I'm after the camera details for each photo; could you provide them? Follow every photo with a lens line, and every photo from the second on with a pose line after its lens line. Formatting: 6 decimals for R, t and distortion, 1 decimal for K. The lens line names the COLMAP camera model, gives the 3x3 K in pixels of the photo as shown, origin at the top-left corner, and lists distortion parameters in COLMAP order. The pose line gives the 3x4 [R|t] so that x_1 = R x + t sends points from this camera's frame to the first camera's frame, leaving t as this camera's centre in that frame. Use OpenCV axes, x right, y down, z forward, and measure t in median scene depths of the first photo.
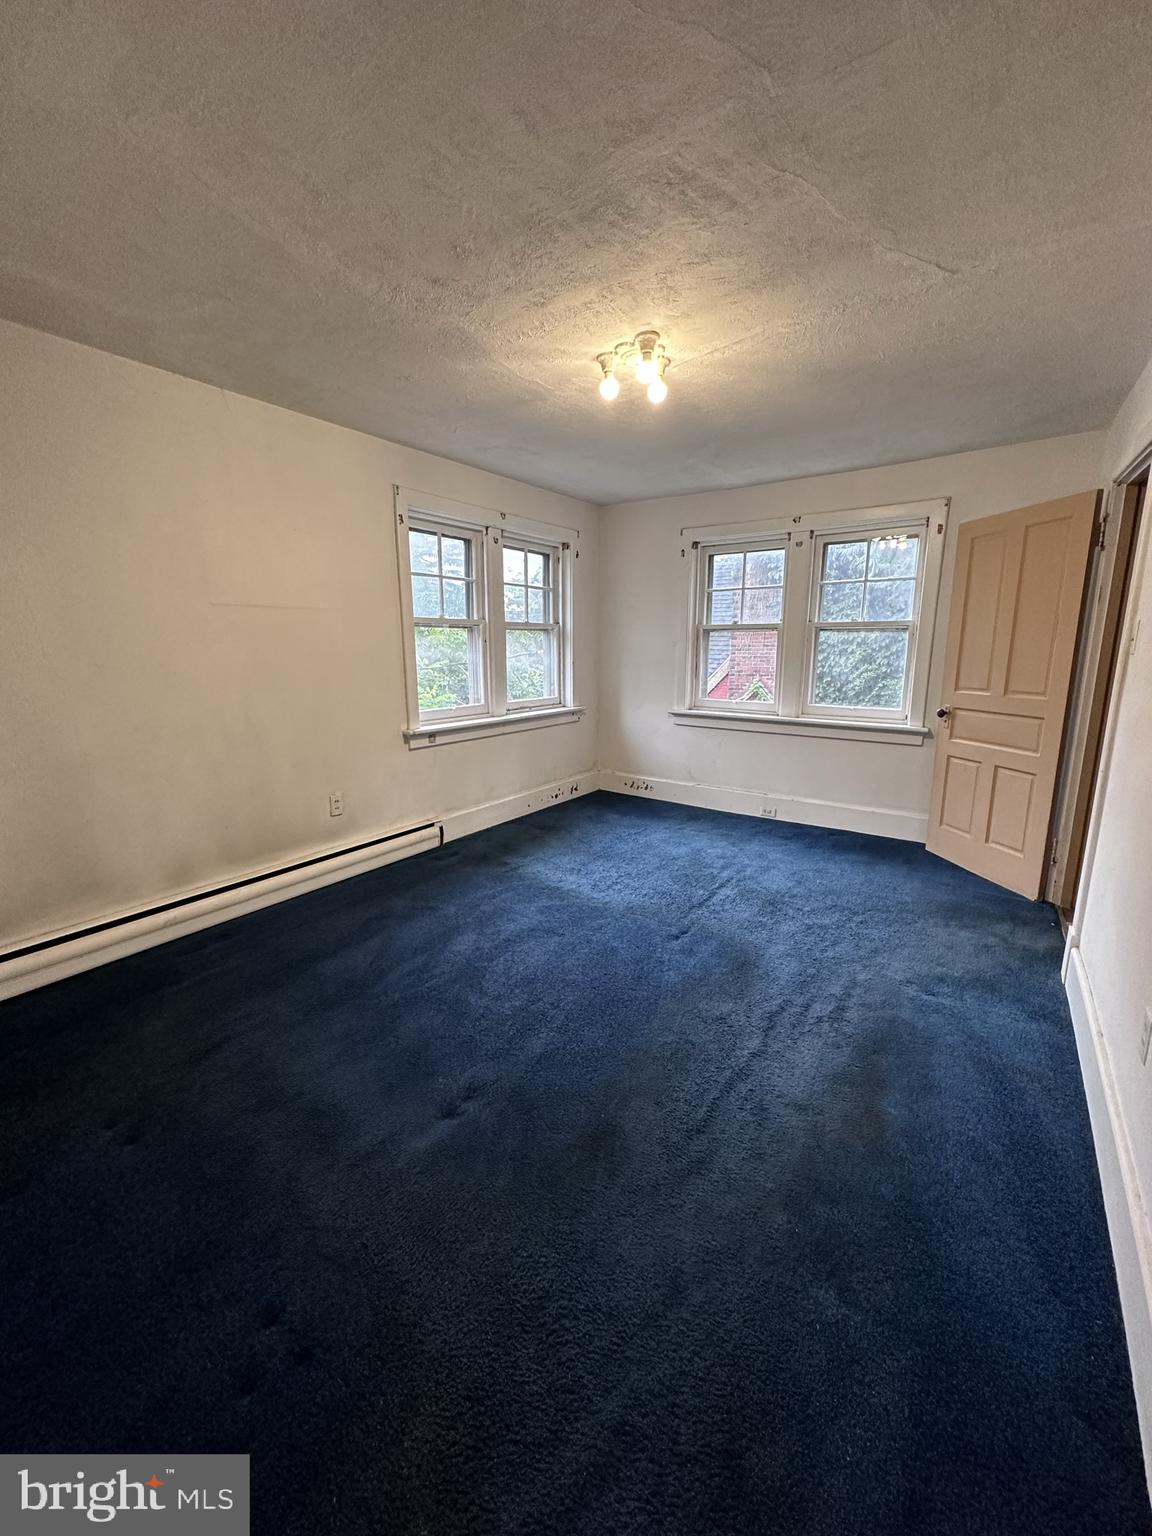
lens RADIAL K [[611.6, 0, 580.7], [0, 611.6, 766.2], [0, 0, 1]] dist [-0.000927, 0.001644]
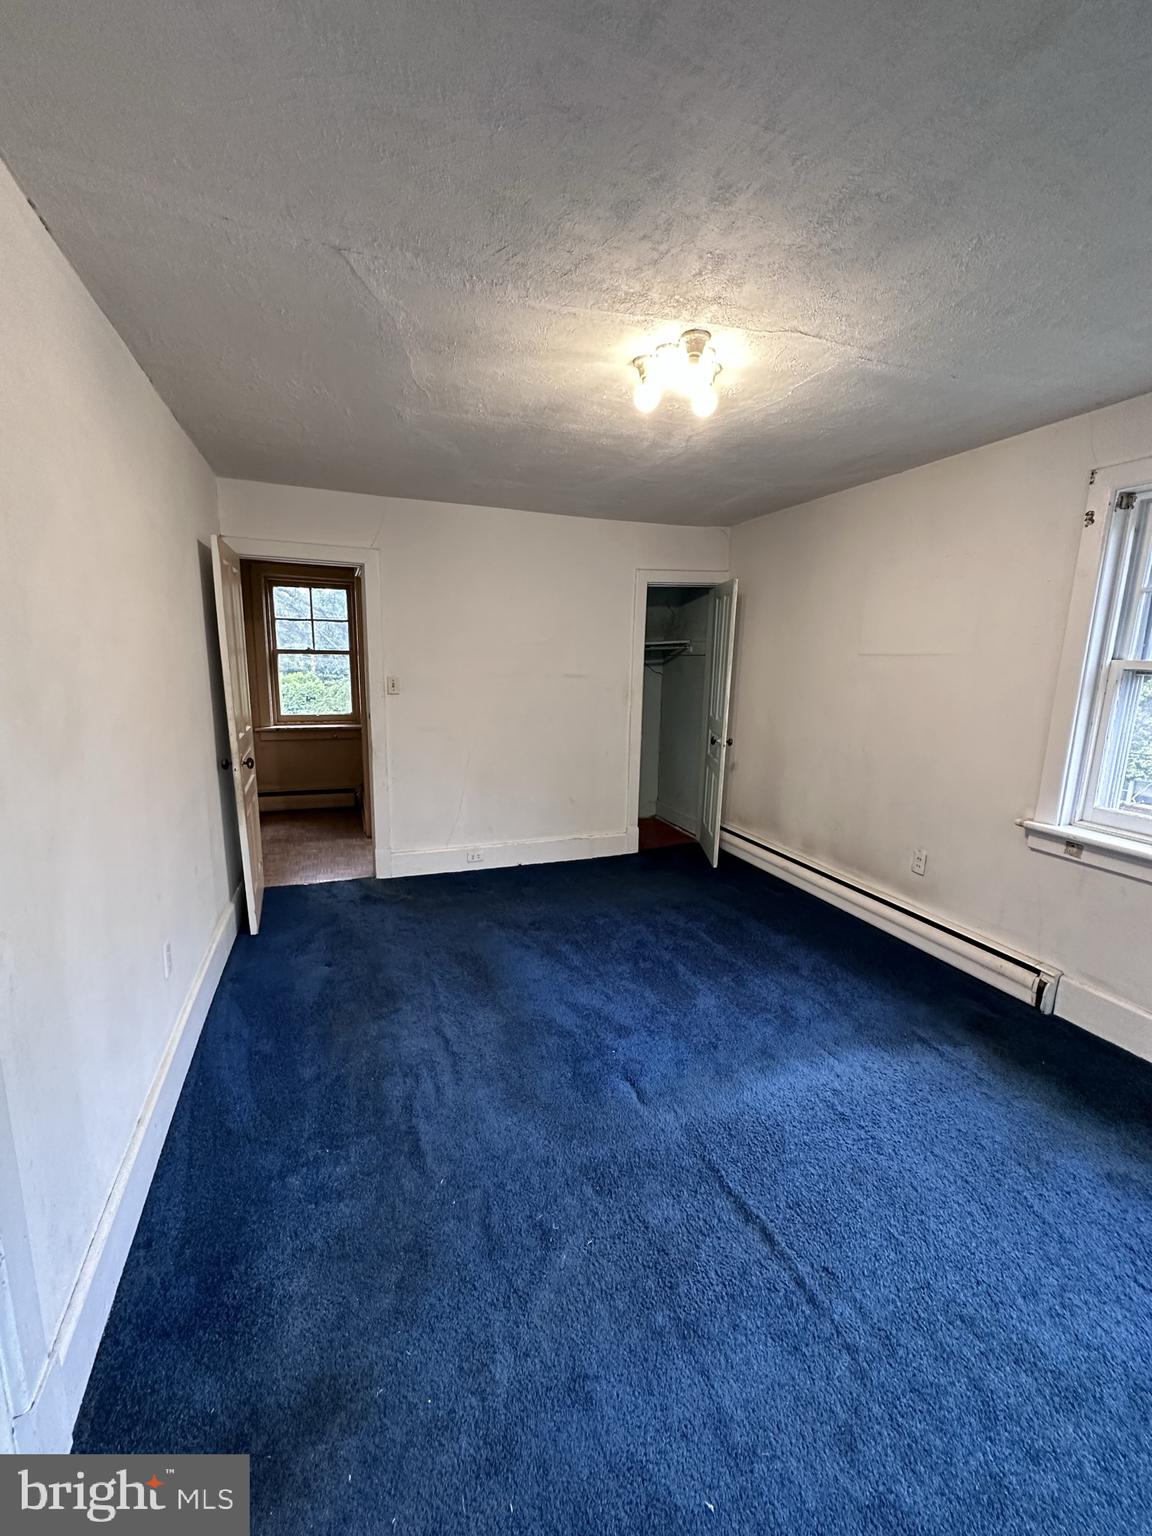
lens RADIAL K [[611.6, 0, 578.9], [0, 611.6, 768.3], [0, 0, 1]] dist [-0.000927, 0.001644]
pose [[-0.539095, 0.148952, -0.828969, 0.573992], [-0.180770, 0.940838, 0.286611, -0.223753], [0.822617, 0.304363, -0.480275, 0.891530]]
